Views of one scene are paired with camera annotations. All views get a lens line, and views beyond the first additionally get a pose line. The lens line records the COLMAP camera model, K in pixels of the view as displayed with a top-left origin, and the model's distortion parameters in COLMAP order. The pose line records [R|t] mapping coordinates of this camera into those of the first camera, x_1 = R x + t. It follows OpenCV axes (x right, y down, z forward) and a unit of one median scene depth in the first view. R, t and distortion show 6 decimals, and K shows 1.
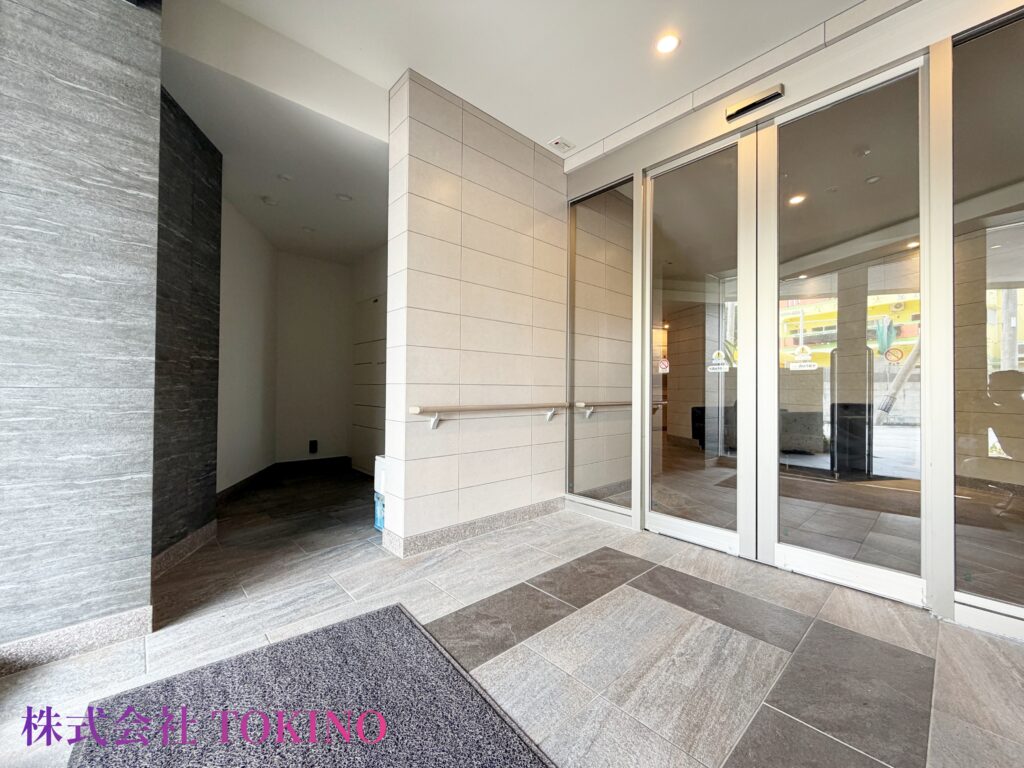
lens RADIAL K [[408.7, 0, 509.4], [0, 408.7, 383.9], [0, 0, 1]] dist [-0.001146, -0.000268]
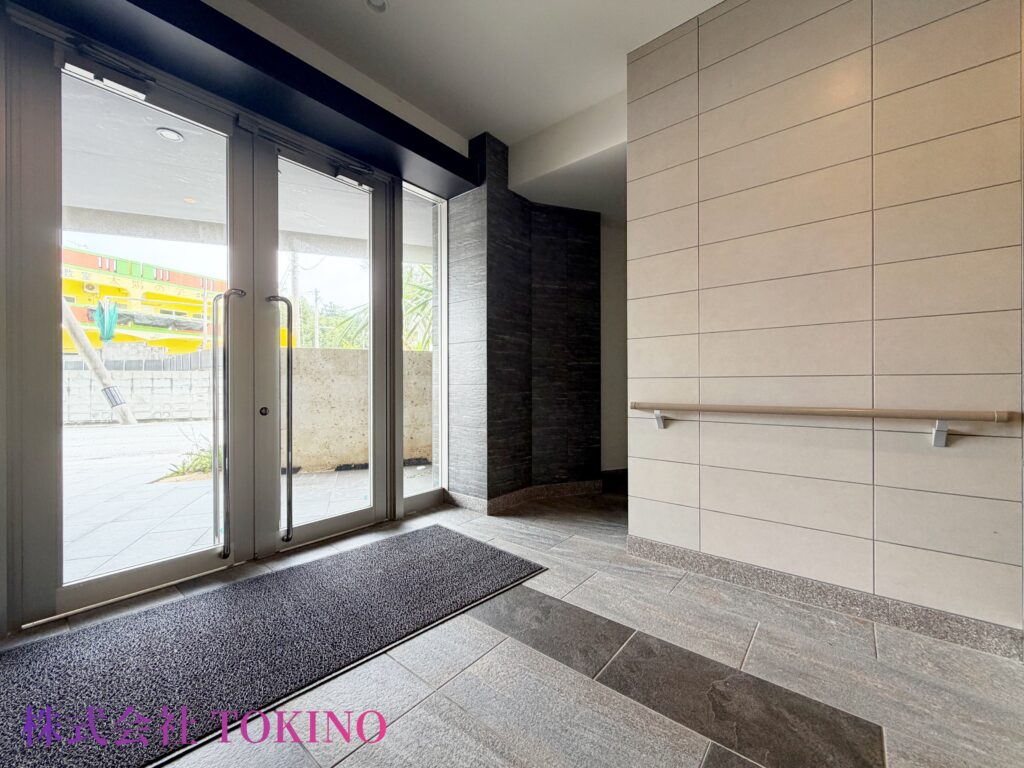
lens RADIAL K [[408.7, 0, 509.4], [0, 408.7, 383.9], [0, 0, 1]] dist [-0.001146, -0.000268]
pose [[0.136725, -0.009336, -0.990565, 0.760910], [0.018136, 0.999812, -0.006920, 0.016179], [0.990443, -0.017018, 0.136869, 0.648458]]
